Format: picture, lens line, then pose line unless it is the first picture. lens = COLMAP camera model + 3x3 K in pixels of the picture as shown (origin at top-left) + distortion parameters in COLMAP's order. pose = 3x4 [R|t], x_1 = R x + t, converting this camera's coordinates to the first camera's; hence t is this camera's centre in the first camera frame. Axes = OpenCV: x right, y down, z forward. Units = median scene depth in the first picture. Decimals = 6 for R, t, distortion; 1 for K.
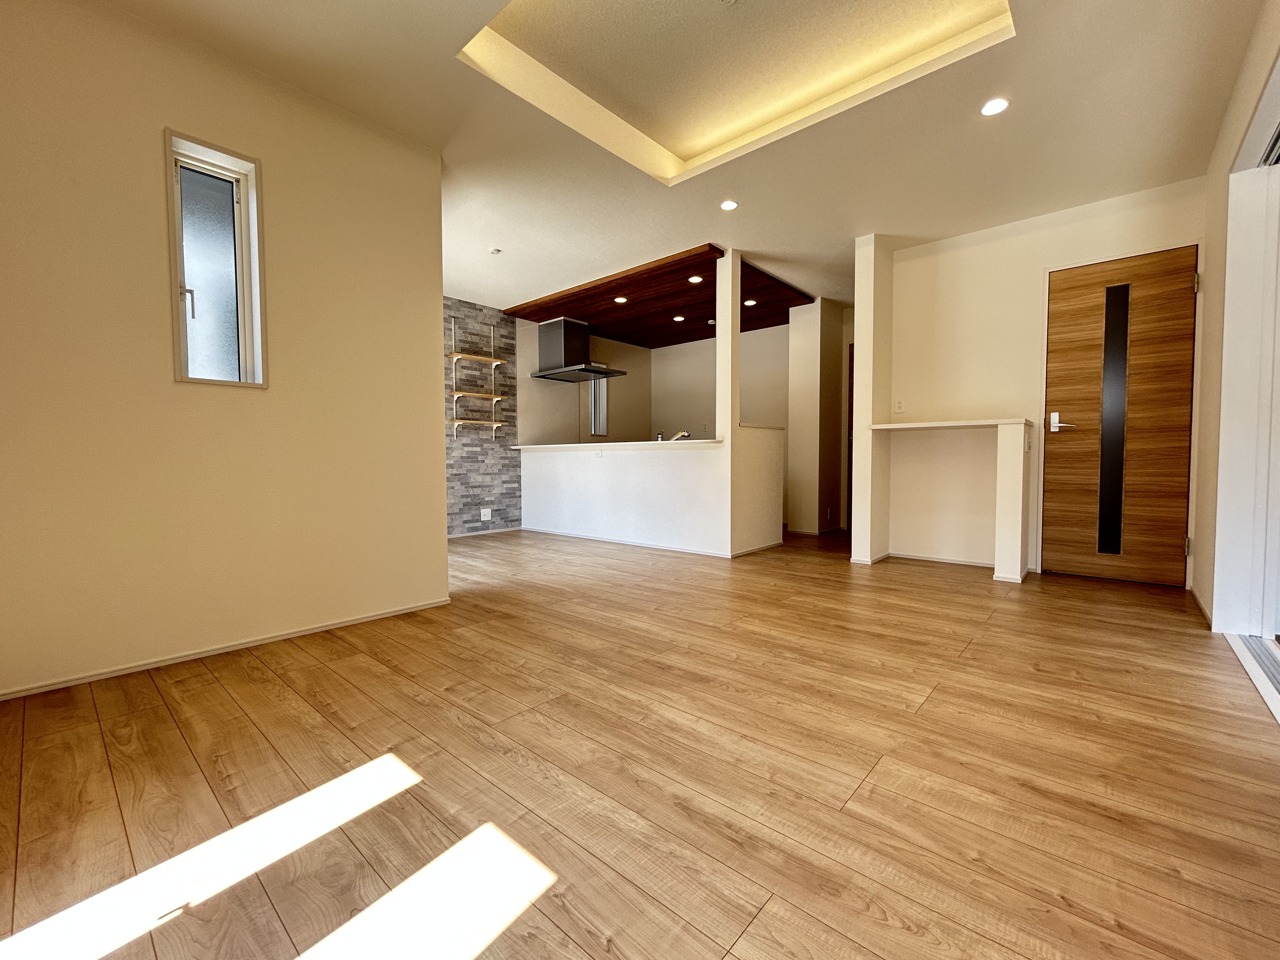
lens RADIAL K [[533.1, 0, 636.8], [0, 533.1, 480.7], [0, 0, 1]] dist [-0.000934, 0.000300]
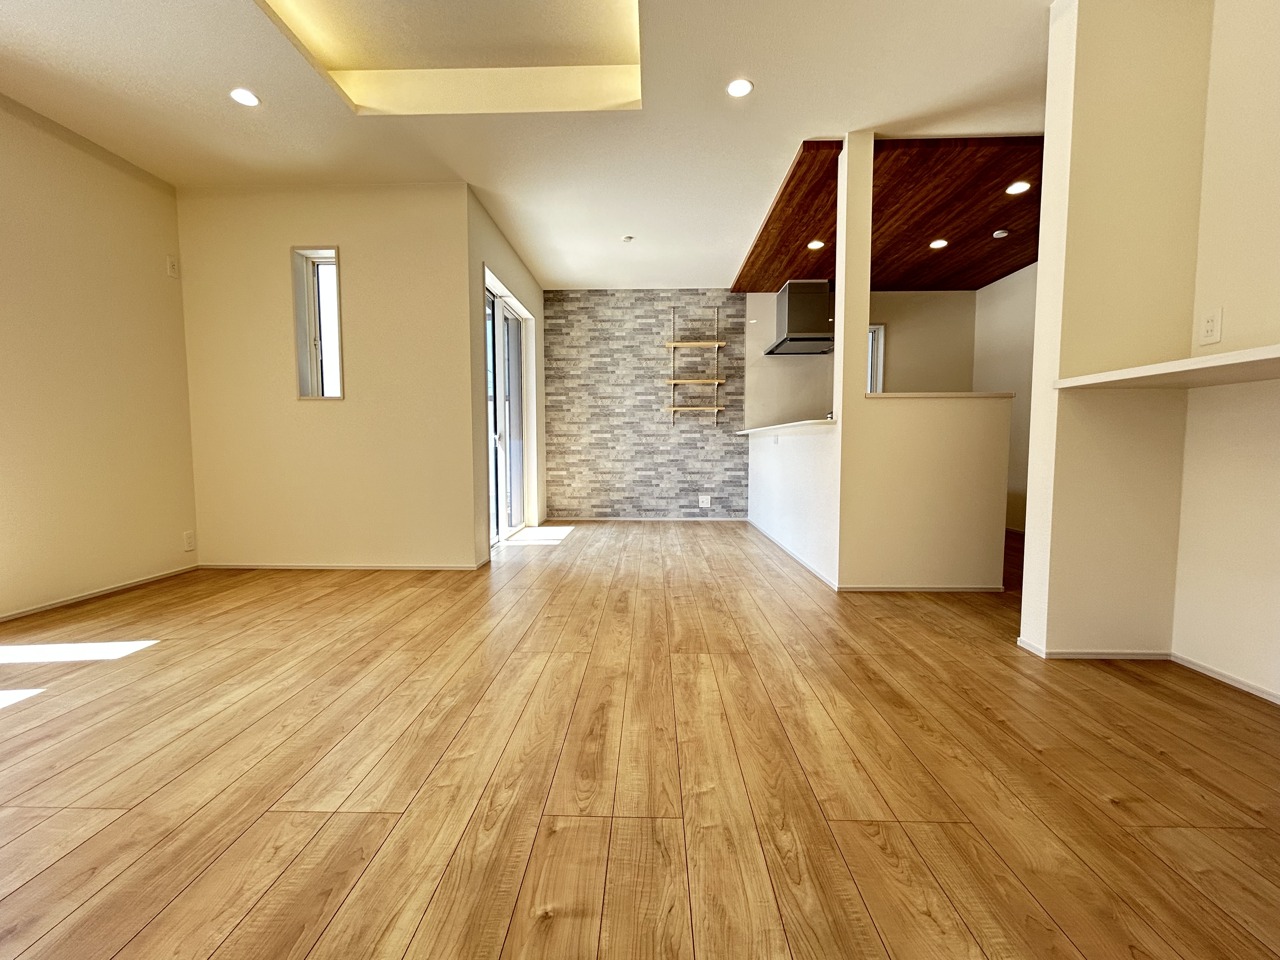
lens RADIAL K [[533.1, 0, 636.8], [0, 533.1, 480.7], [0, 0, 1]] dist [-0.000934, 0.000300]
pose [[0.644836, 0.053755, -0.762428, 0.397603], [-0.030876, 0.998542, 0.044288, -0.015385], [0.763697, -0.005018, 0.645556, 0.267949]]
